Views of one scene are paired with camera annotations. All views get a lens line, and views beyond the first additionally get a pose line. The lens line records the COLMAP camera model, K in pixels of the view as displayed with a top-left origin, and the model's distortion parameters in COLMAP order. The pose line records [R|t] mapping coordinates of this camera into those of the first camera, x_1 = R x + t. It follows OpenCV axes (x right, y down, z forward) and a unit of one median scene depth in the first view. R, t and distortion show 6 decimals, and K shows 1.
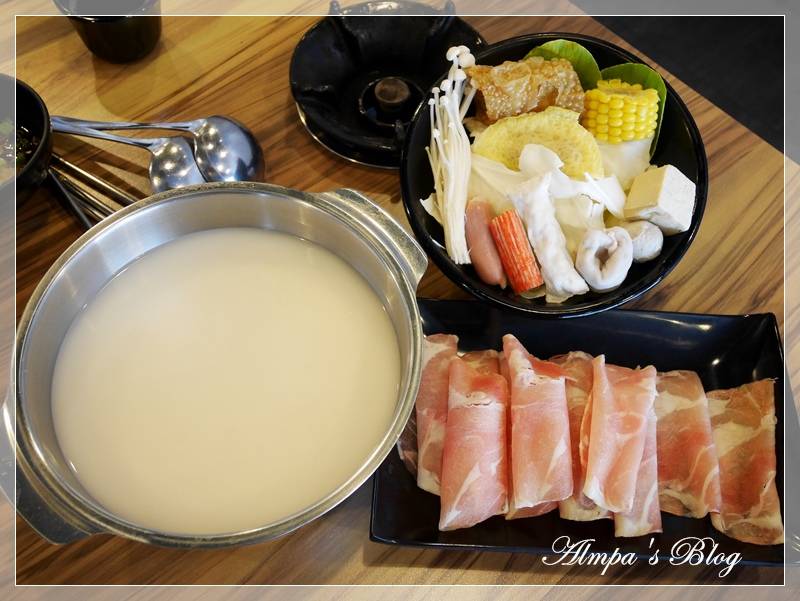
lens RADIAL K [[825.9, 0, 400.0], [0, 825.9, 300.5], [0, 0, 1]] dist [-0.076030, -0.010488]
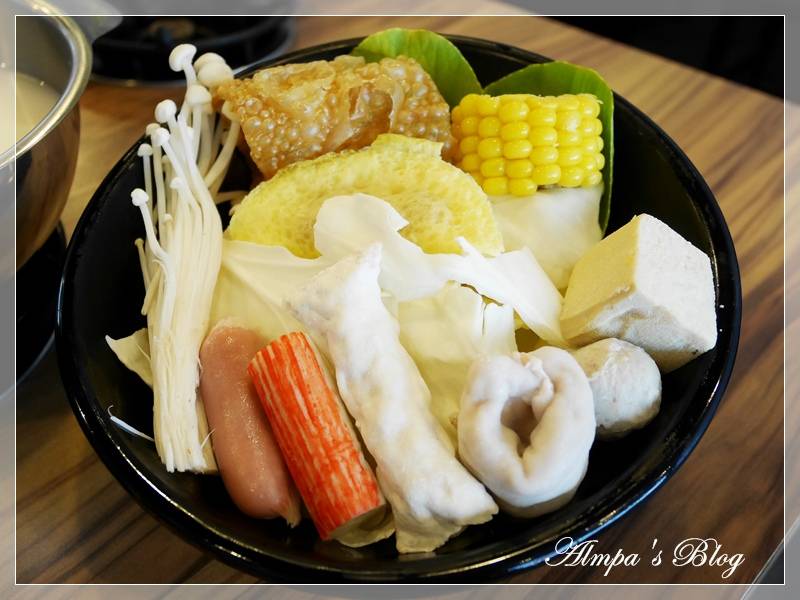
lens RADIAL K [[825.9, 0, 400.0], [0, 825.9, 300.0], [0, 0, 1]] dist [-0.076030, -0.010488]
pose [[0.996577, -0.061200, 0.055576, 0.165010], [0.076755, 0.934696, -0.347063, 0.025671], [-0.030706, 0.350141, 0.936194, 0.590479]]
